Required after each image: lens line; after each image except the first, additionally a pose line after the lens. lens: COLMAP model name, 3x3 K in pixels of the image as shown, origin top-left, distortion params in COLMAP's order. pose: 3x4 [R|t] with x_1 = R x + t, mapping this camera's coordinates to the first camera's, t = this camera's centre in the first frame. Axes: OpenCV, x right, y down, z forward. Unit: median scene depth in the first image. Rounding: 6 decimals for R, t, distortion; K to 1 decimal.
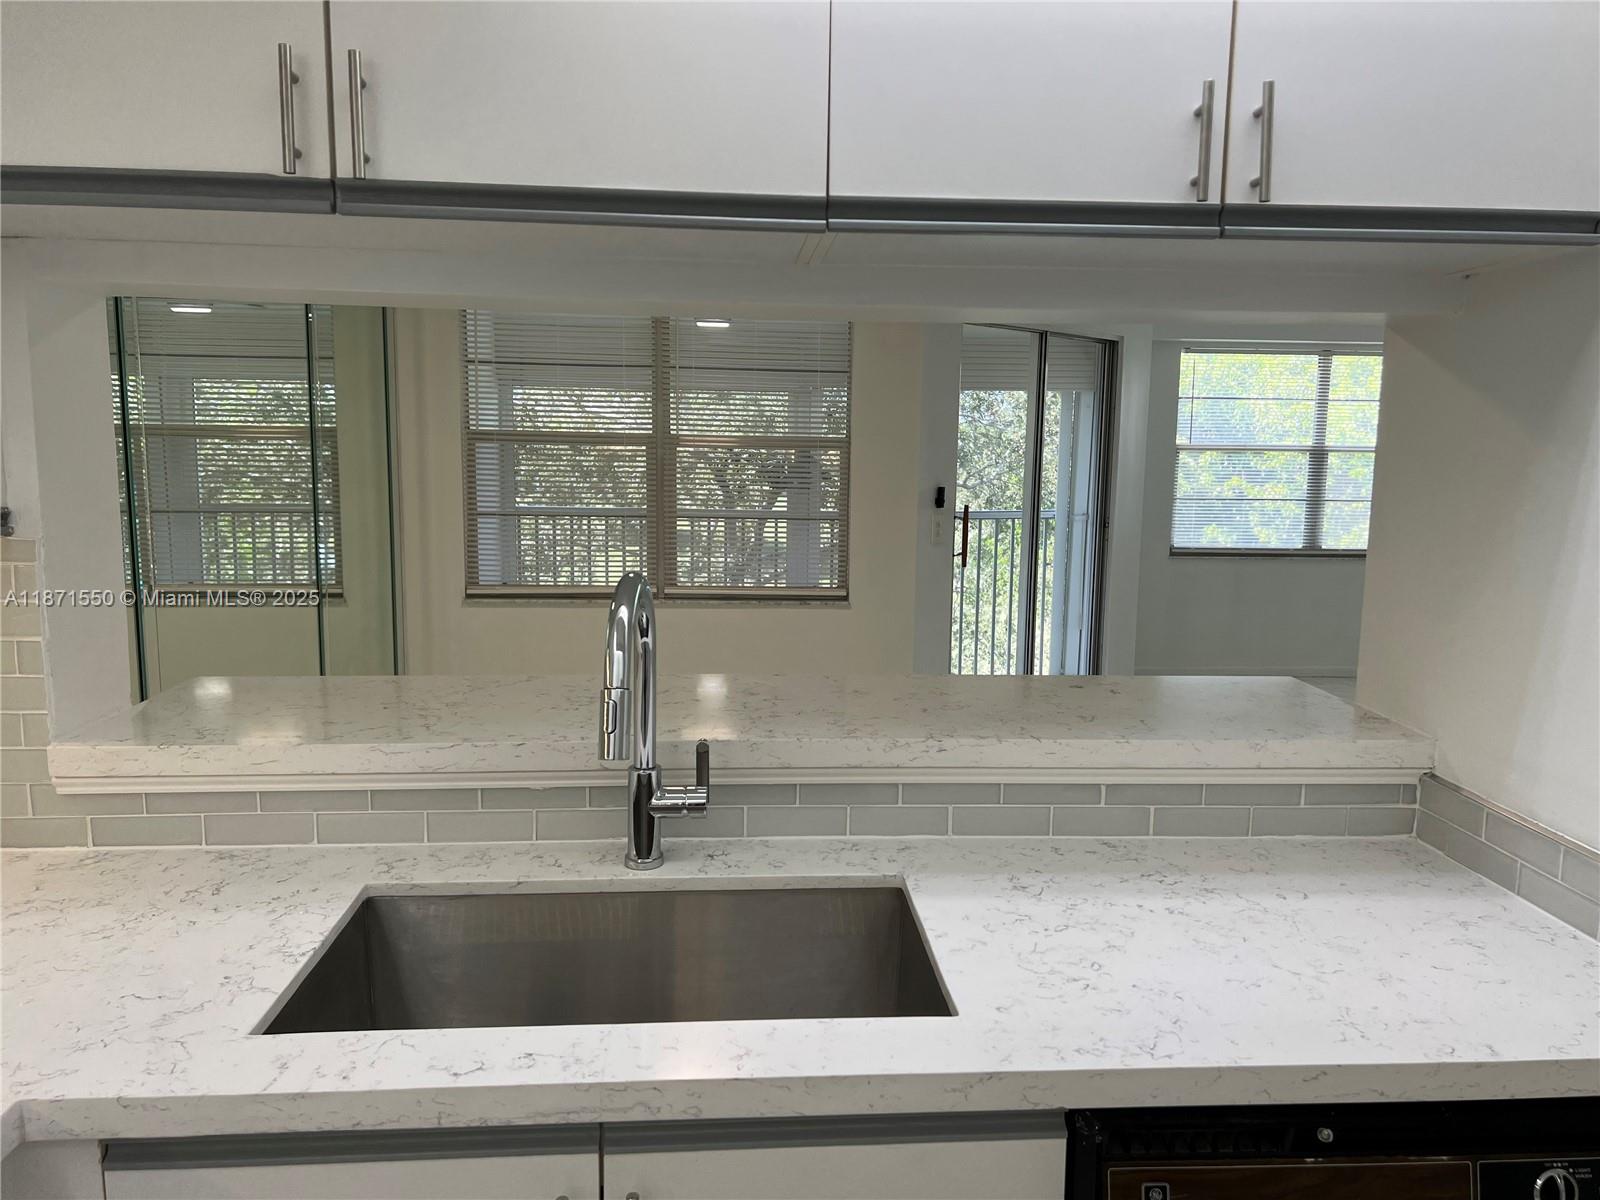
lens RADIAL K [[1189.2, 0, 788.6], [0, 1189.2, 608.6], [0, 0, 1]] dist [0.058692, -0.071637]
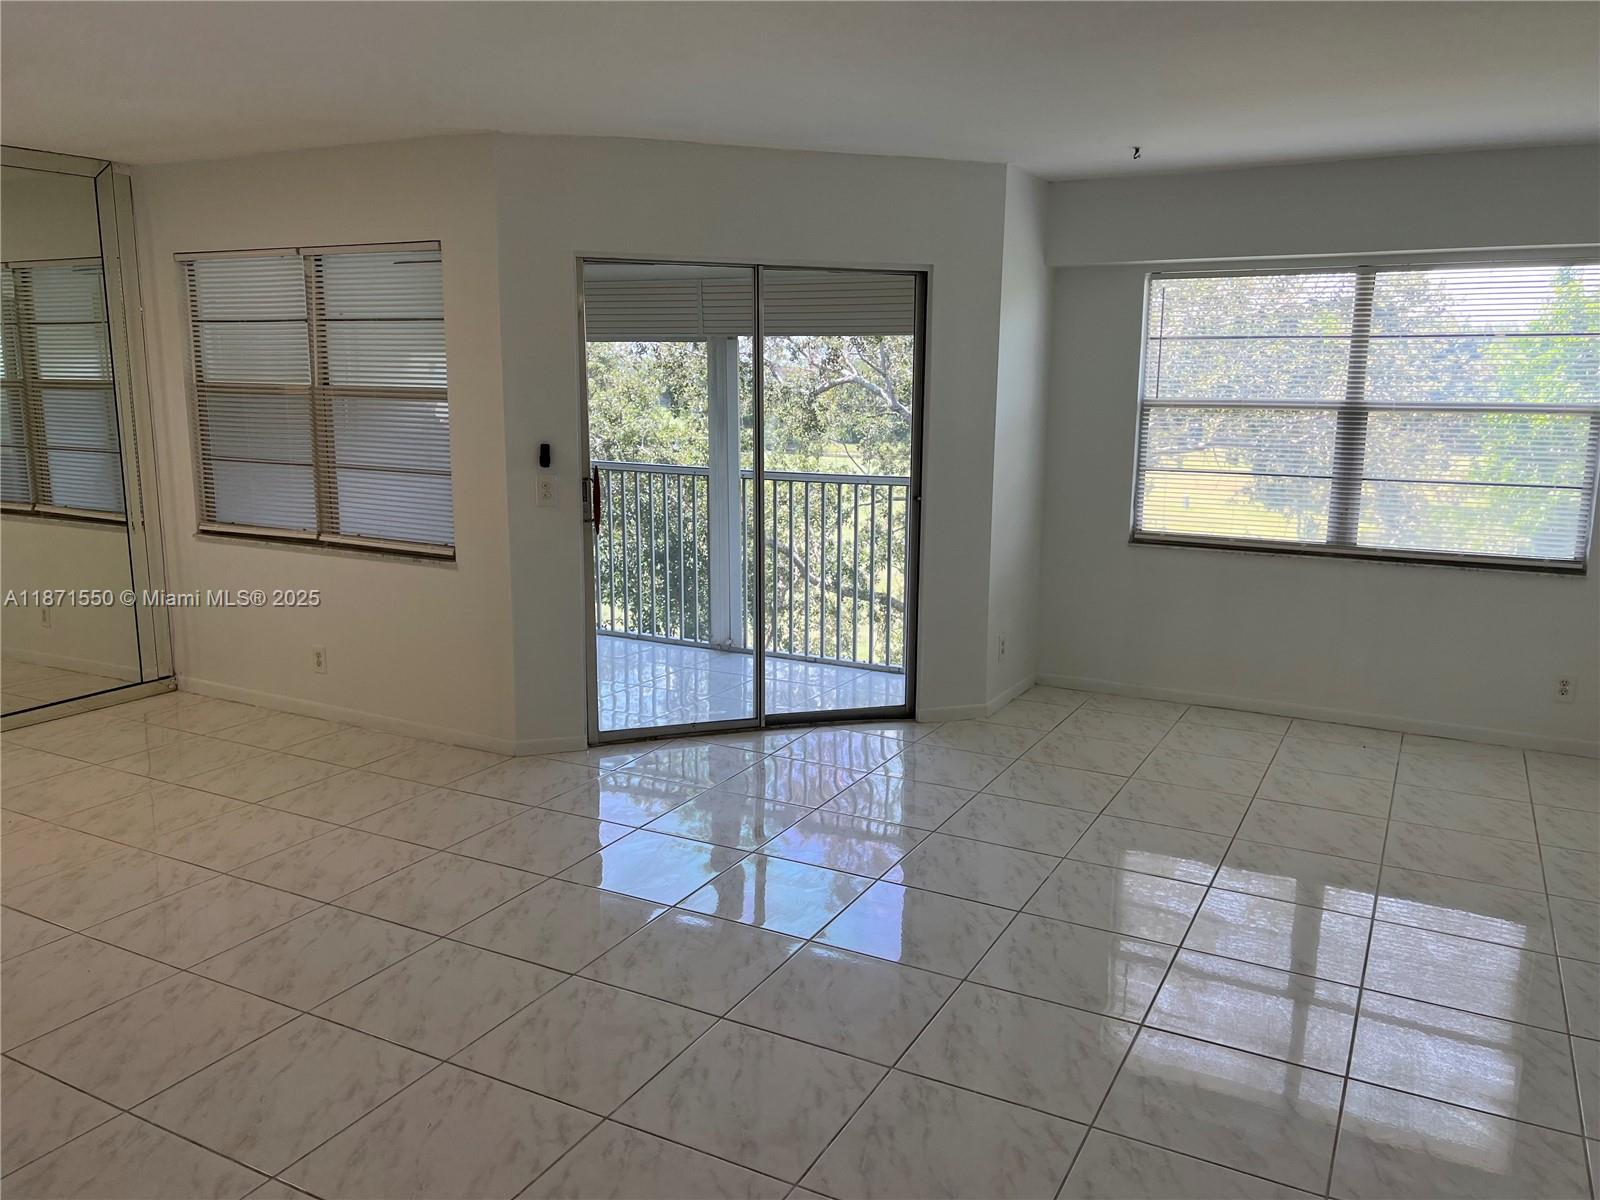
lens RADIAL K [[1189.2, 0, 813.6], [0, 1189.2, 593.4], [0, 0, 1]] dist [0.058692, -0.071637]
pose [[0.852751, 0.087244, -0.514980, 0.547789], [-0.073332, 0.996184, 0.047336, -0.032605], [0.517144, -0.002602, 0.855894, 0.225181]]
